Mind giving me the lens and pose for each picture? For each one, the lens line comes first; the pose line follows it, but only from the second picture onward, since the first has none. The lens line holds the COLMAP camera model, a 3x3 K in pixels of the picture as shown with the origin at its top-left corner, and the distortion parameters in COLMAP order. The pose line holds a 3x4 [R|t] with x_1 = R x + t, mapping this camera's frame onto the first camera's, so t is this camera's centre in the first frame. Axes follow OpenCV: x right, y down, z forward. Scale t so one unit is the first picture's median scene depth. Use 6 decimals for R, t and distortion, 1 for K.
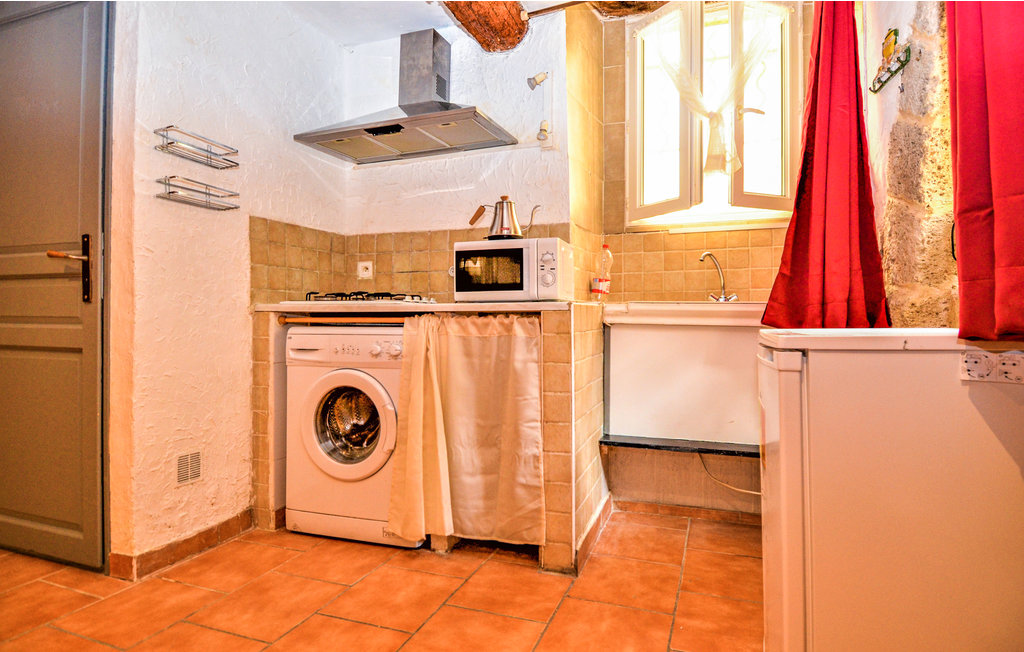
lens RADIAL K [[562.0, 0, 510.6], [0, 562.0, 317.1], [0, 0, 1]] dist [0.039483, -0.000068]
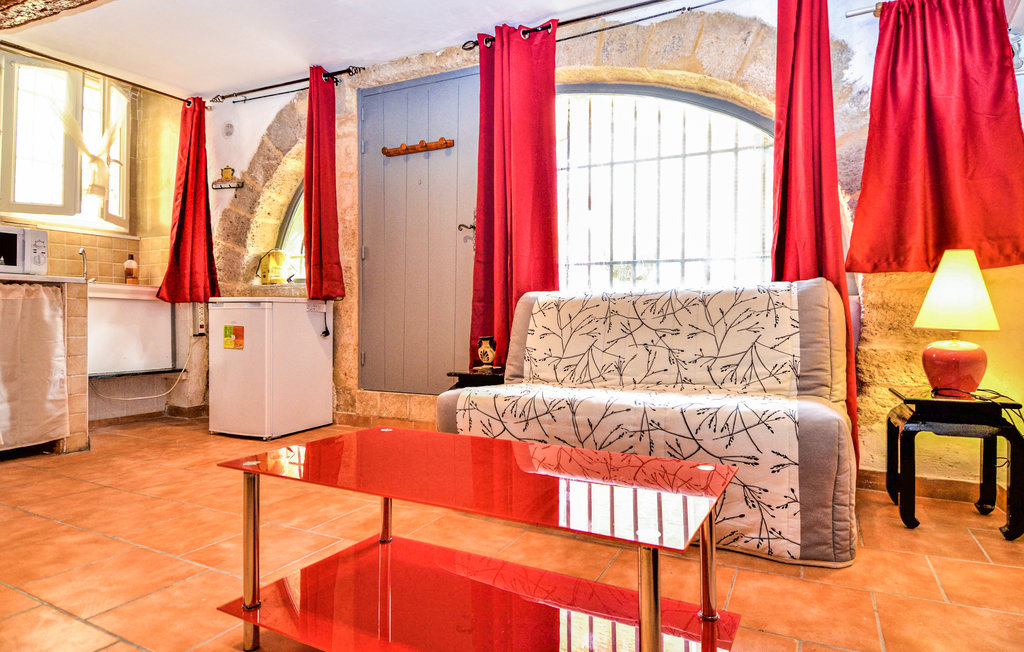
lens RADIAL K [[587.9, 0, 551.9], [0, 587.9, 314.9], [0, 0, 1]] dist [0.055785, -0.055355]
pose [[0.098883, 0.010289, 0.995046, -1.340946], [-0.006466, 0.999932, -0.009697, 0.078687], [-0.995078, -0.005475, 0.098943, -0.431274]]
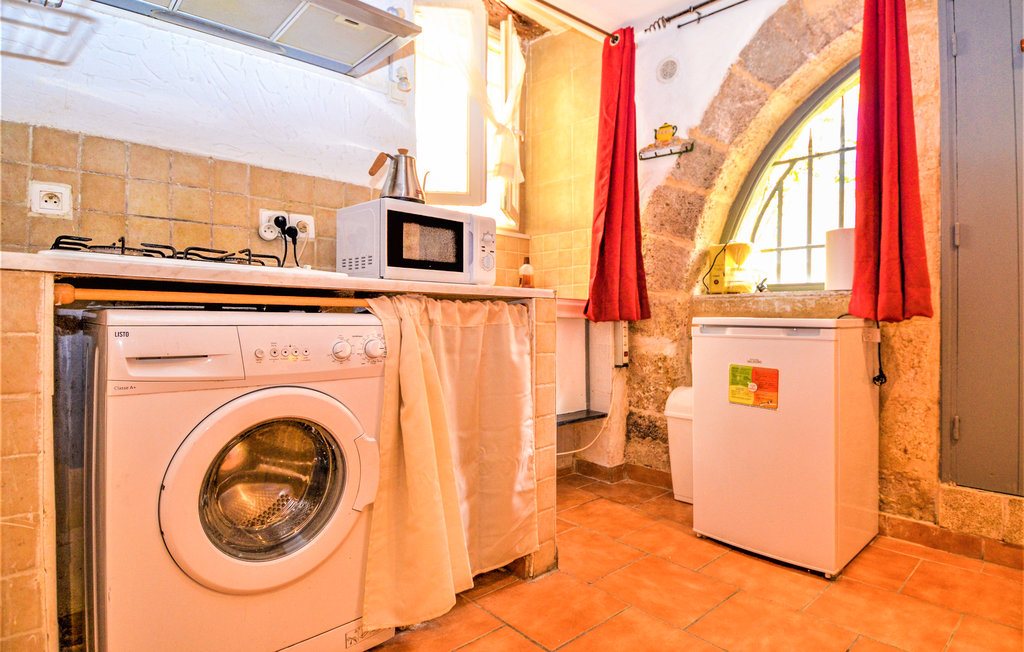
lens RADIAL K [[552.8, 0, 546.6], [0, 552.8, 315.7], [0, 0, 1]] dist [0.044422, -0.044925]
pose [[0.436693, 0.011665, 0.899535, -0.721381], [-0.013229, 0.999891, -0.006545, 0.023035], [-0.899513, -0.009042, 0.436799, 0.561834]]
